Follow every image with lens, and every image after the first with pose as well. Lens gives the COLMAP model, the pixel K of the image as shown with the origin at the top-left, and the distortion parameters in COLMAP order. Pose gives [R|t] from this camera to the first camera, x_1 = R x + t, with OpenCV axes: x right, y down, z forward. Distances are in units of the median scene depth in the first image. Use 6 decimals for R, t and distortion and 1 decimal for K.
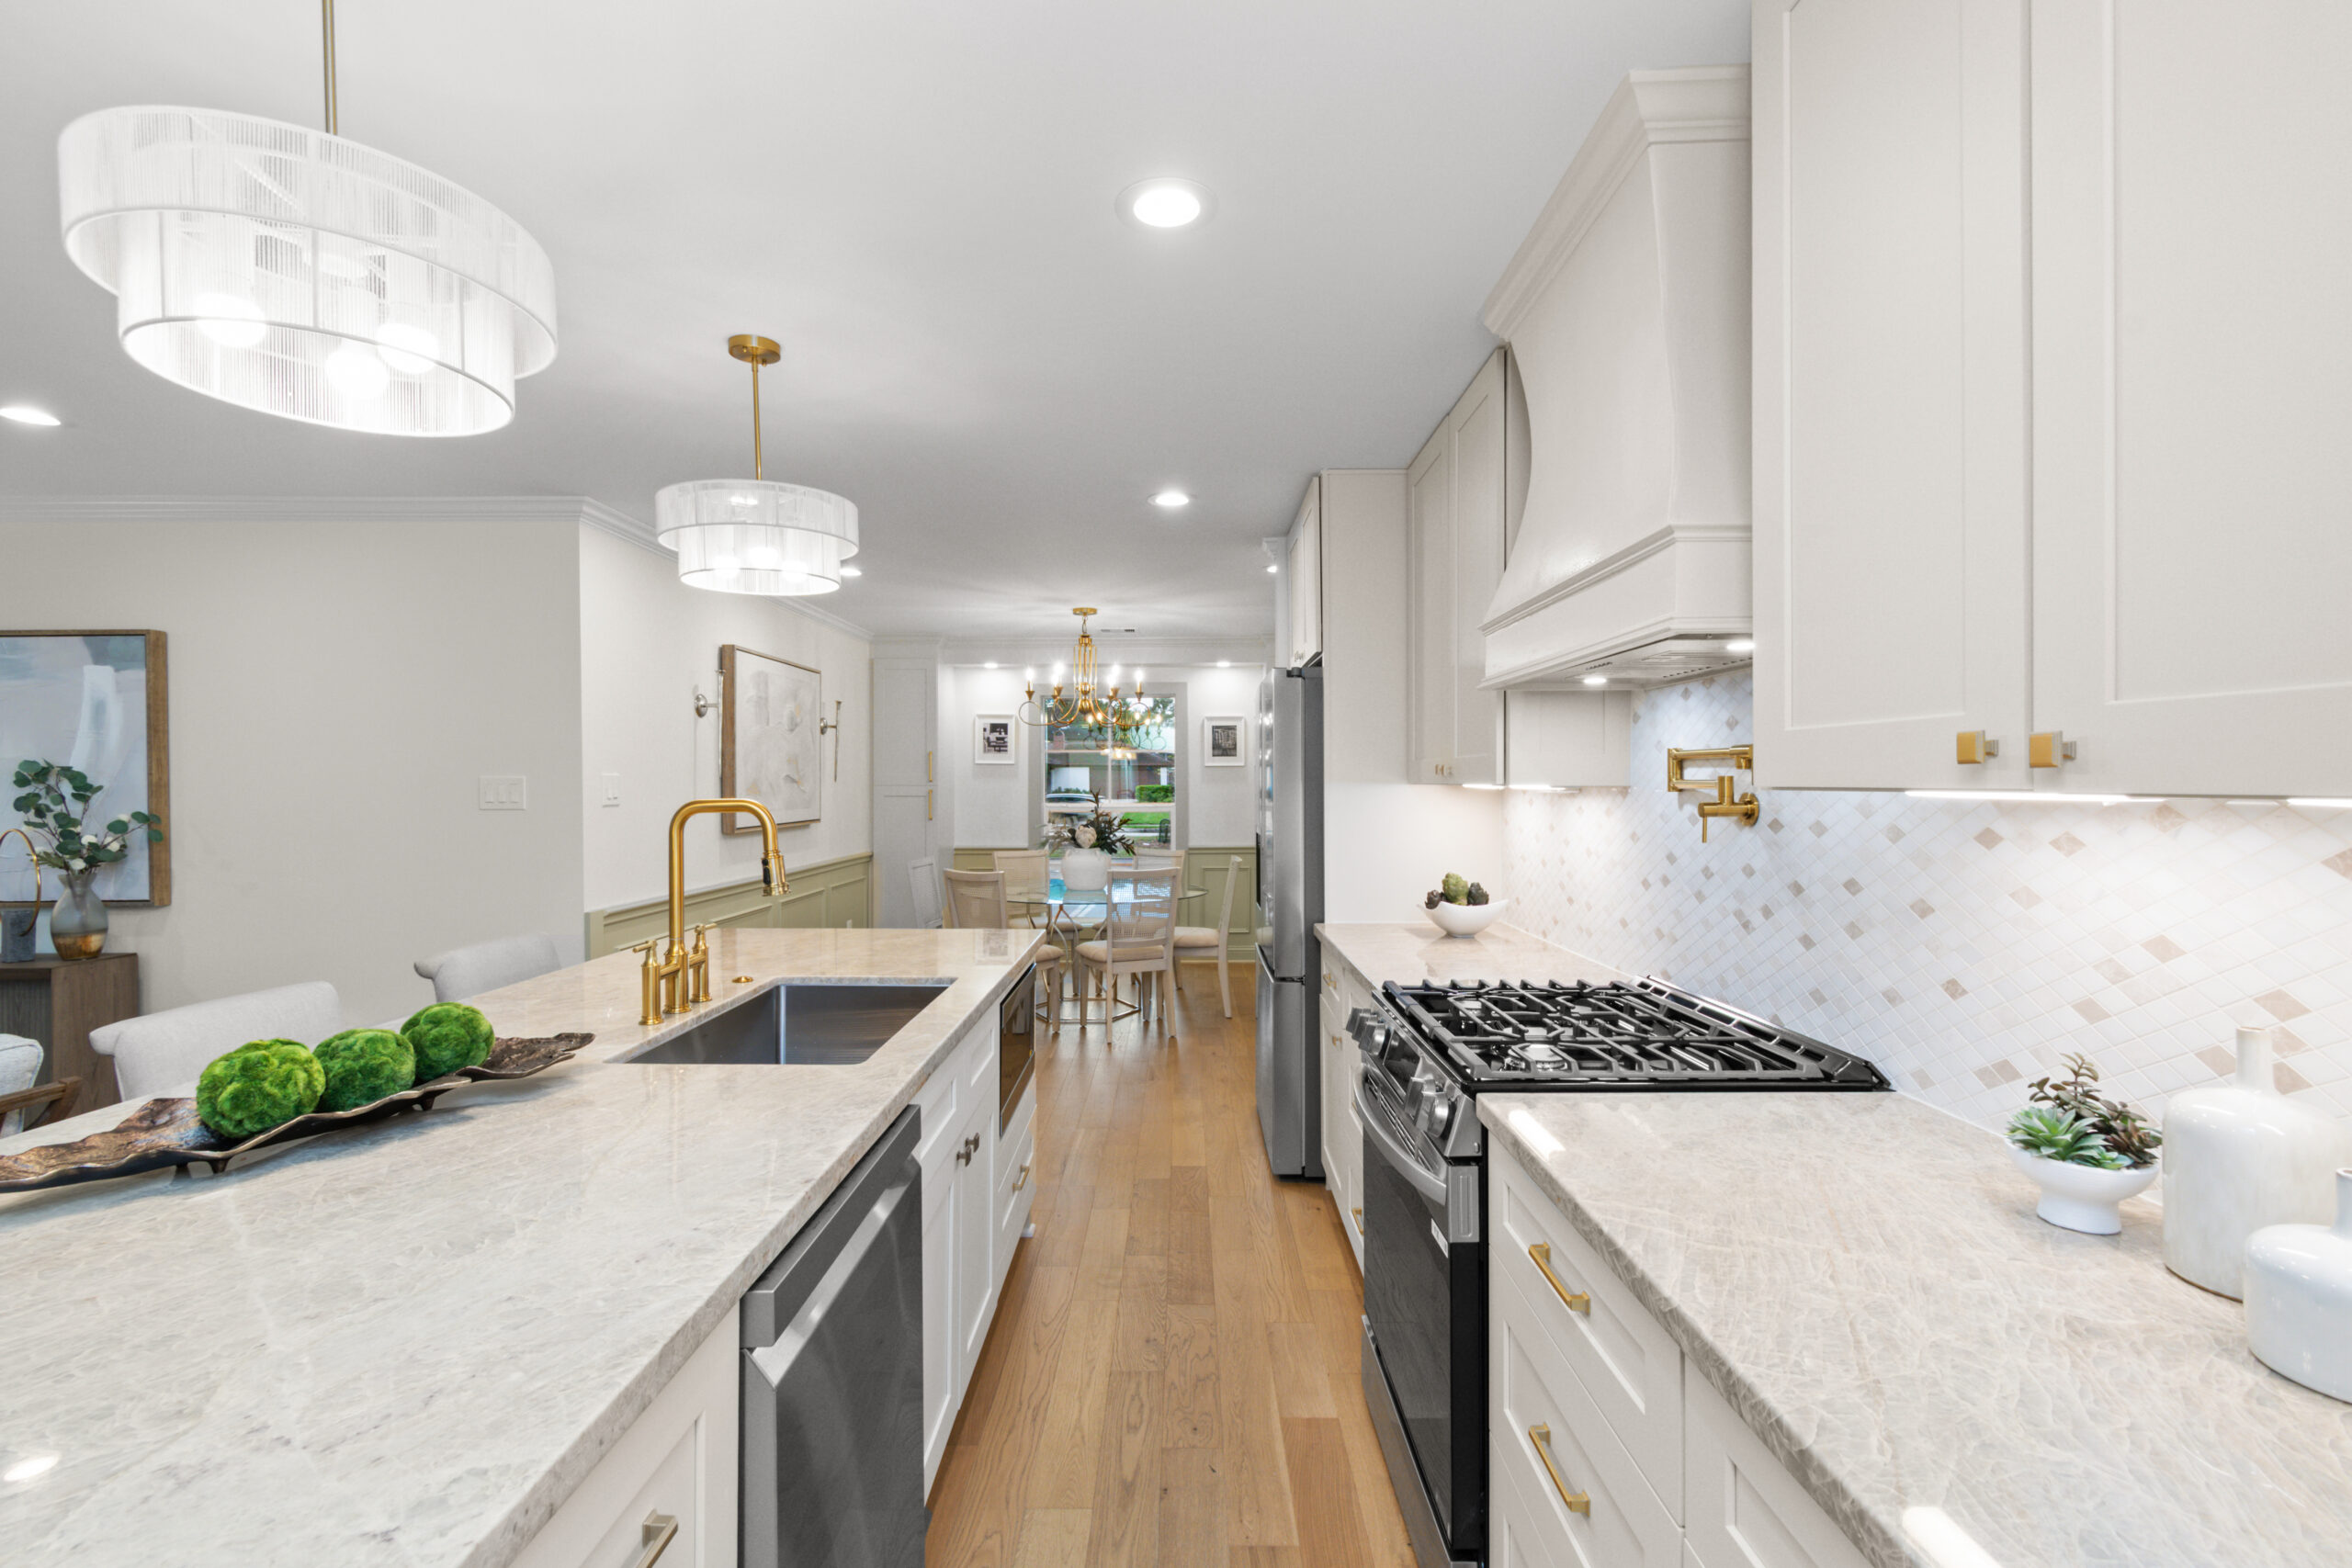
lens RADIAL K [[1043.4, 0, 1175.1], [0, 1043.4, 783.3], [0, 0, 1]] dist [0.001489, 0.000275]
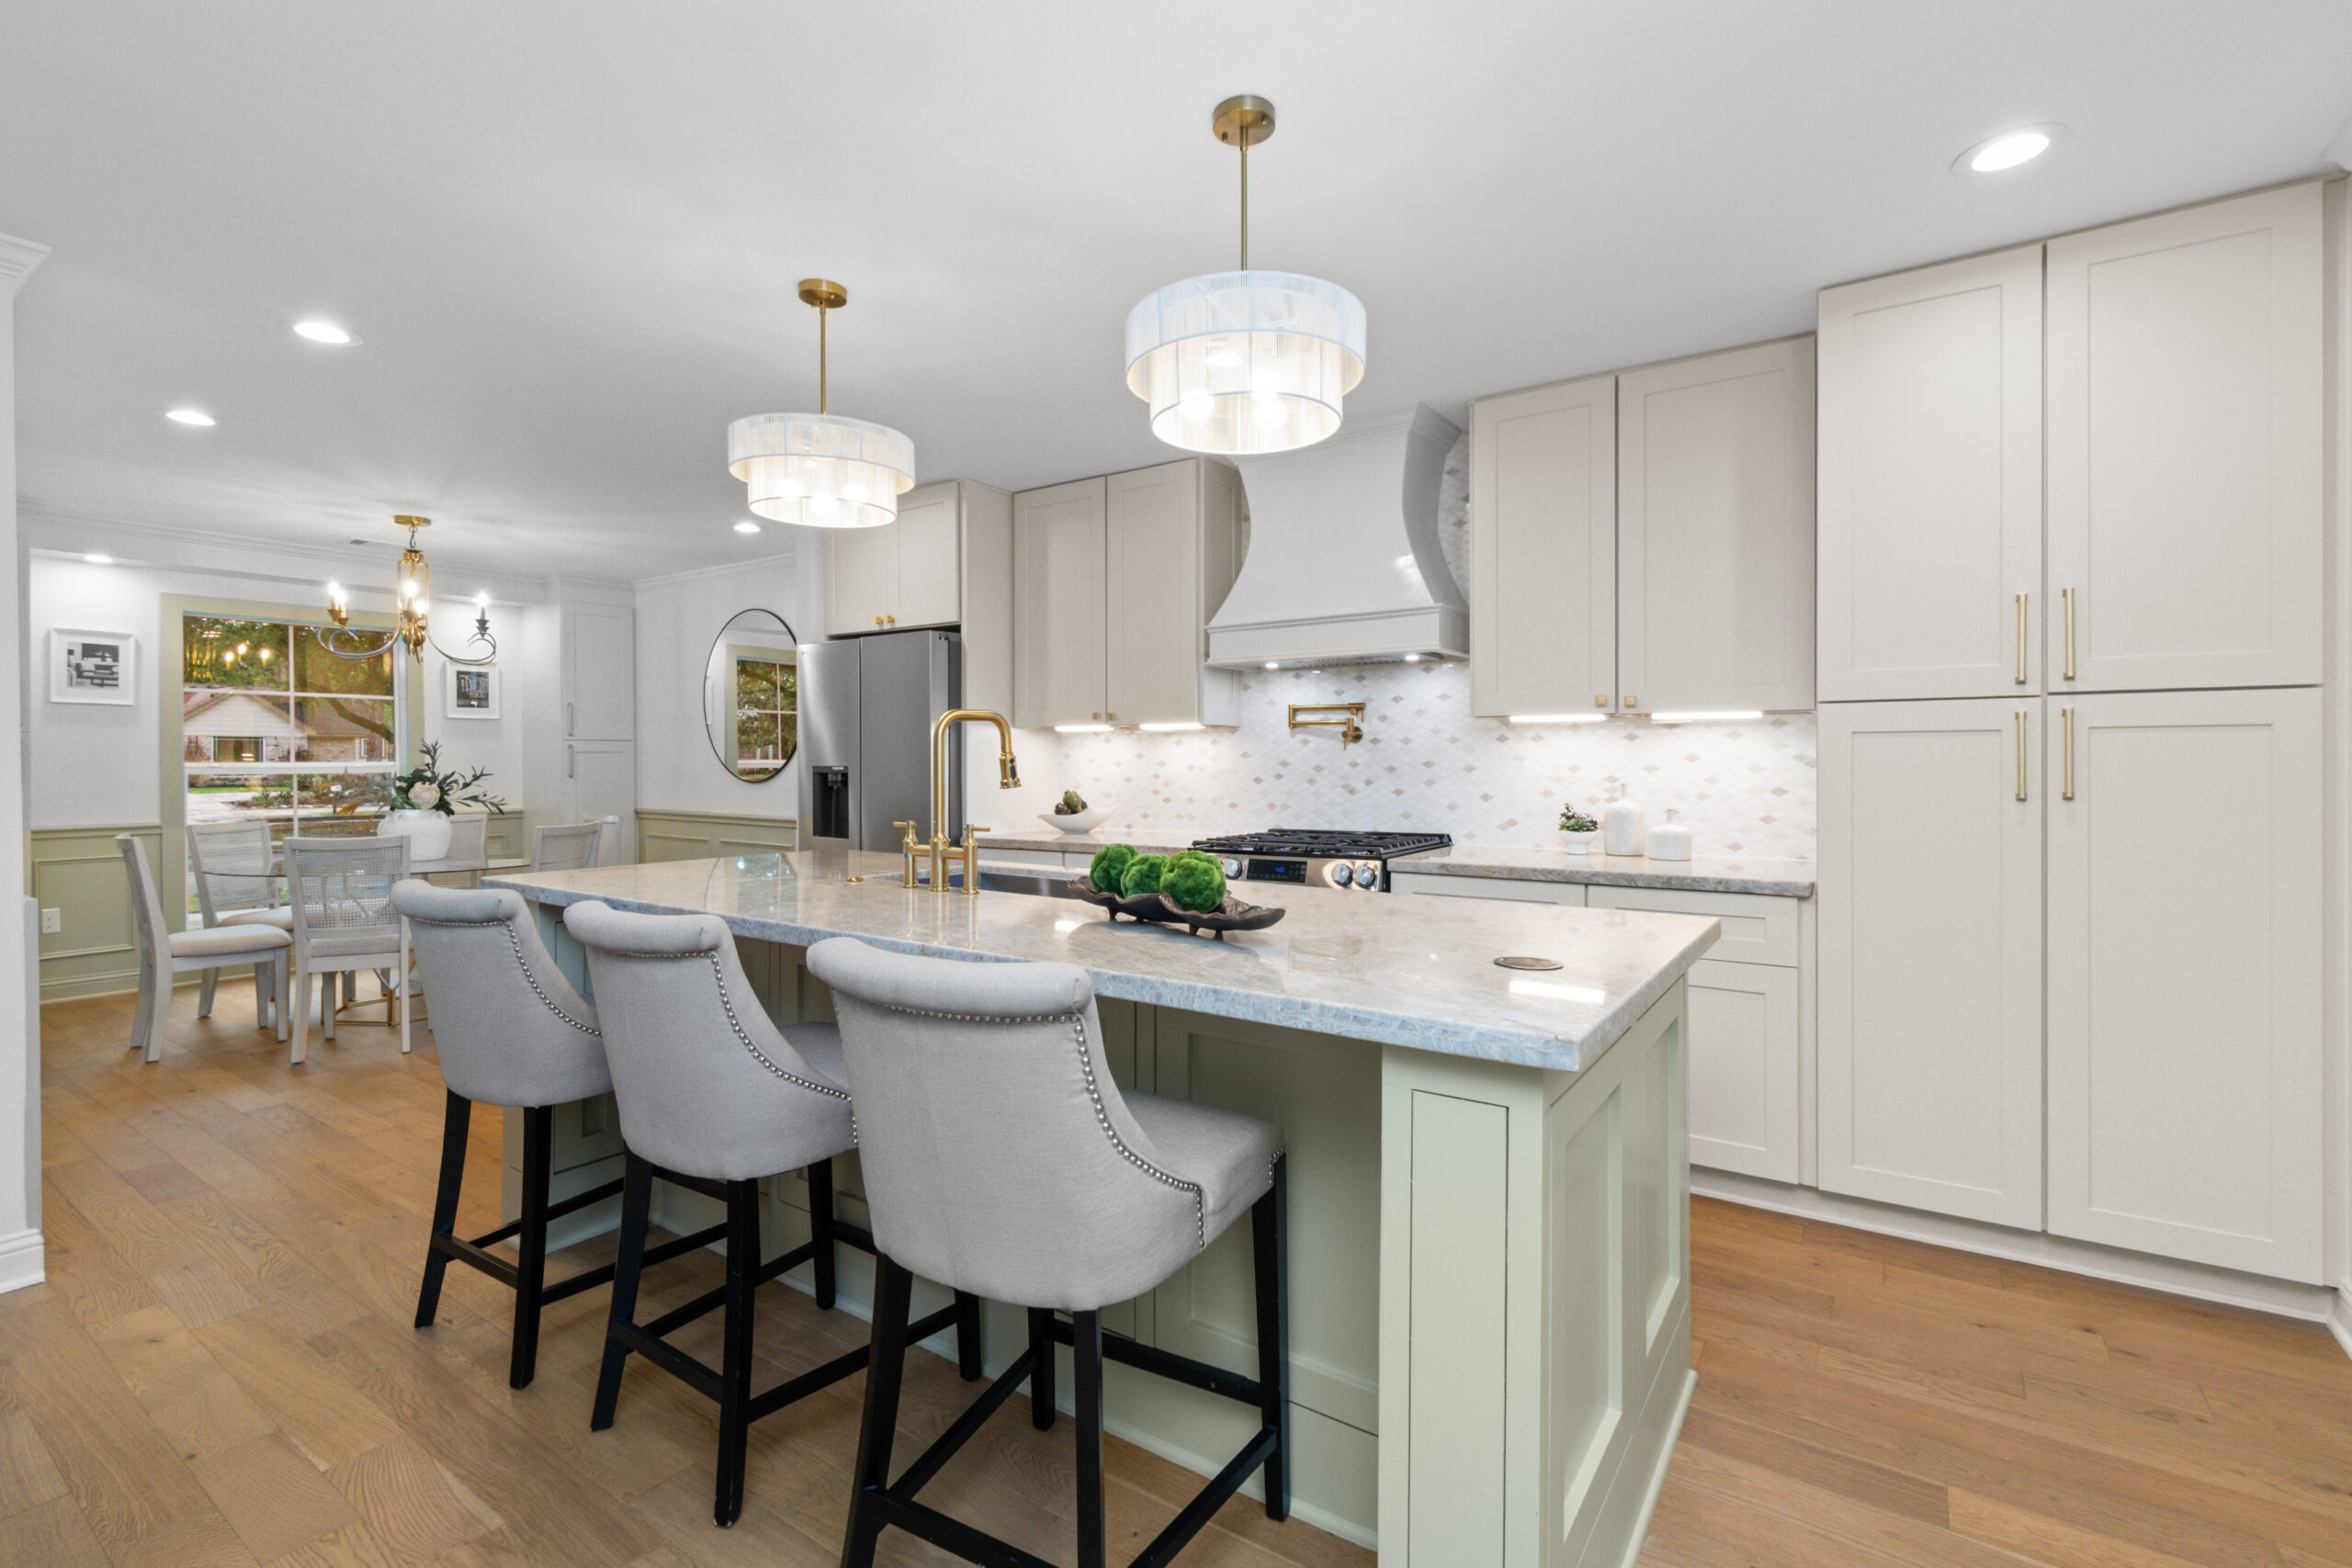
lens RADIAL K [[1043.4, 0, 1183.0], [0, 1043.4, 772.5], [0, 0, 1]] dist [0.001489, 0.000275]
pose [[0.562680, -0.009312, 0.826622, -1.266684], [0.000752, 0.999942, 0.010753, 0.072921], [-0.826675, -0.005429, 0.562654, 0.109811]]
